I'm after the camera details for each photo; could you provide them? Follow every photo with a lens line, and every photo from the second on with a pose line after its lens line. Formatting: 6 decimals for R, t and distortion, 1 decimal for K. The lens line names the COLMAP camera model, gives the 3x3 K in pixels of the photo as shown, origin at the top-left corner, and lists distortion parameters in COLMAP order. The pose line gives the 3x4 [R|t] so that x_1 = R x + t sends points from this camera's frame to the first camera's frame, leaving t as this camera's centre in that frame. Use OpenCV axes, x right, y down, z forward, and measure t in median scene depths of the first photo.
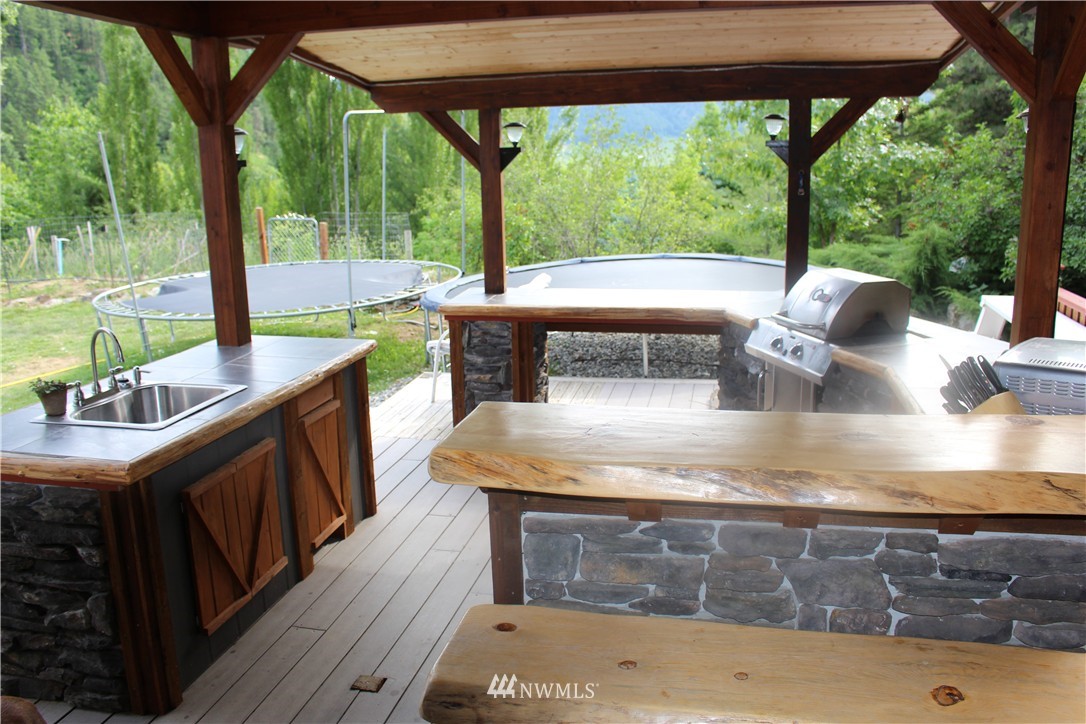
lens RADIAL K [[900.8, 0, 540.7], [0, 900.8, 356.8], [0, 0, 1]] dist [-0.141067, 0.087809]
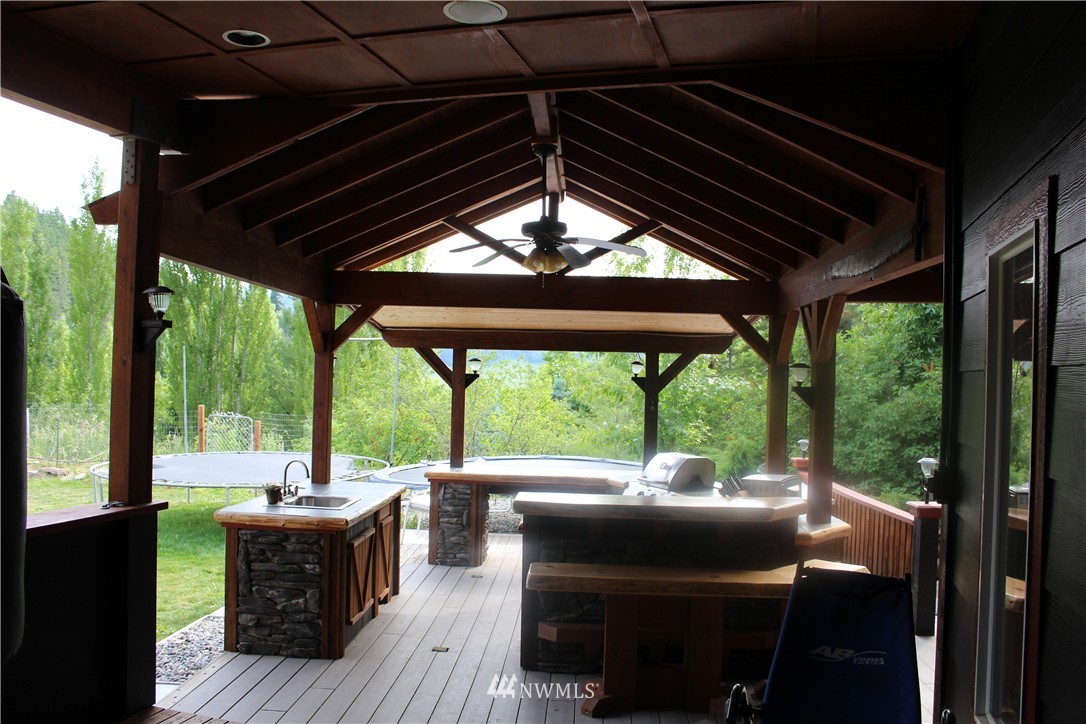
lens RADIAL K [[900.8, 0, 544.0], [0, 900.8, 364.6], [0, 0, 1]] dist [-0.141067, 0.087809]
pose [[0.984235, 0.052022, 0.169043, -0.177762], [-0.011522, 0.972594, -0.232225, 0.115840], [-0.176491, 0.226617, 0.957860, -0.540169]]
